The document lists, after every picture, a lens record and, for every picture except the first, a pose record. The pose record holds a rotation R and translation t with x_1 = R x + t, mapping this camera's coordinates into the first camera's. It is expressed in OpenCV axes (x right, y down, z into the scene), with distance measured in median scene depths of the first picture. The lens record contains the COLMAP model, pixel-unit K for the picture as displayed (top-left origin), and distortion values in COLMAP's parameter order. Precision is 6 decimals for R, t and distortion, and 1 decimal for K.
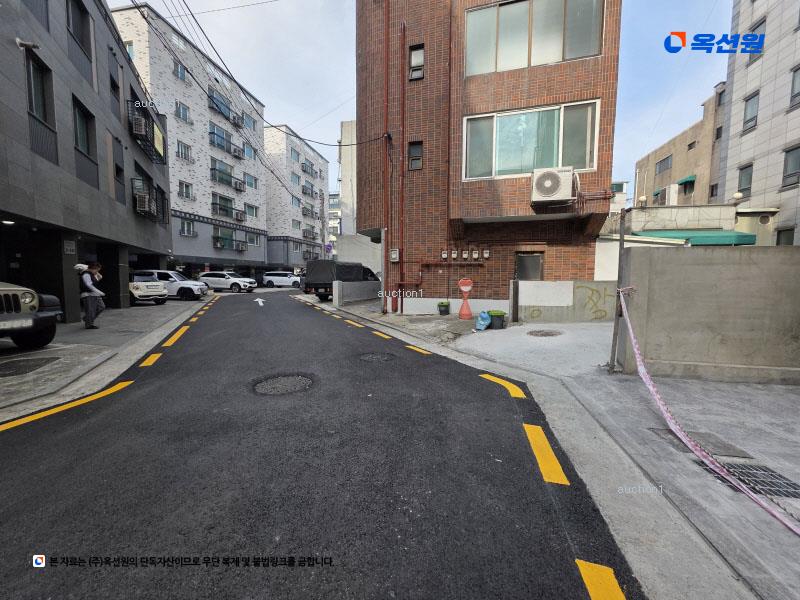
lens RADIAL K [[320.4, 0, 405.8], [0, 320.4, 303.1], [0, 0, 1]] dist [0.003806, 0.000294]
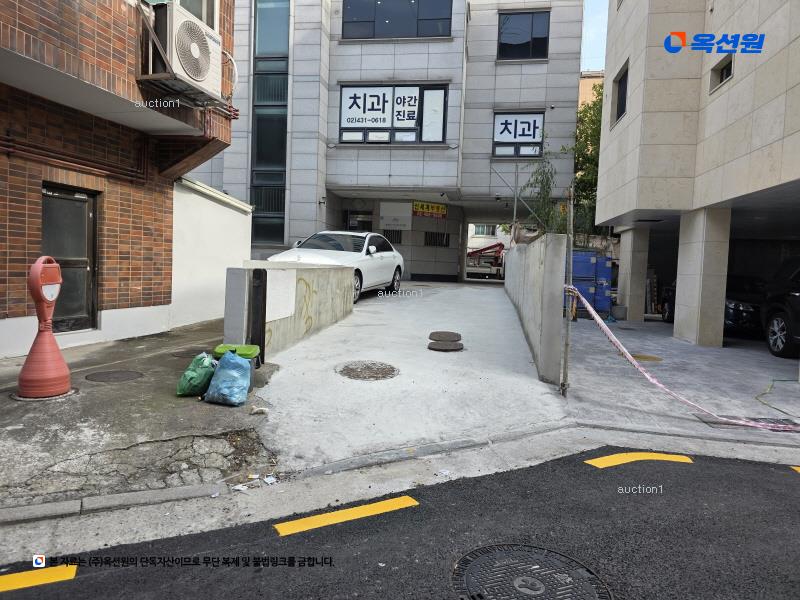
lens RADIAL K [[535.7, 0, 411.0], [0, 535.7, 287.8], [0, 0, 1]] dist [0.044567, -0.010277]
pose [[-0.014440, -0.044795, 0.998892, -0.274573], [0.045258, 0.997943, 0.045407, -0.049697], [-0.998871, 0.045864, -0.012383, 0.584532]]
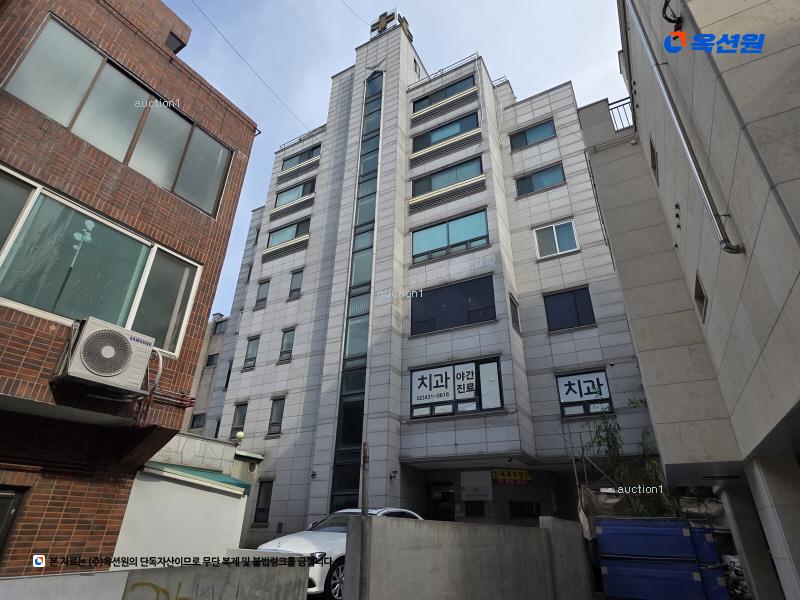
lens RADIAL K [[445.0, 0, 398.7], [0, 445.0, 296.9], [0, 0, 1]] dist [0.007459, -0.003429]
pose [[0.316518, 0.443321, 0.838619, -0.044609], [0.068016, 0.871191, -0.486211, -0.053304], [-0.946145, 0.210934, 0.245595, 0.288601]]
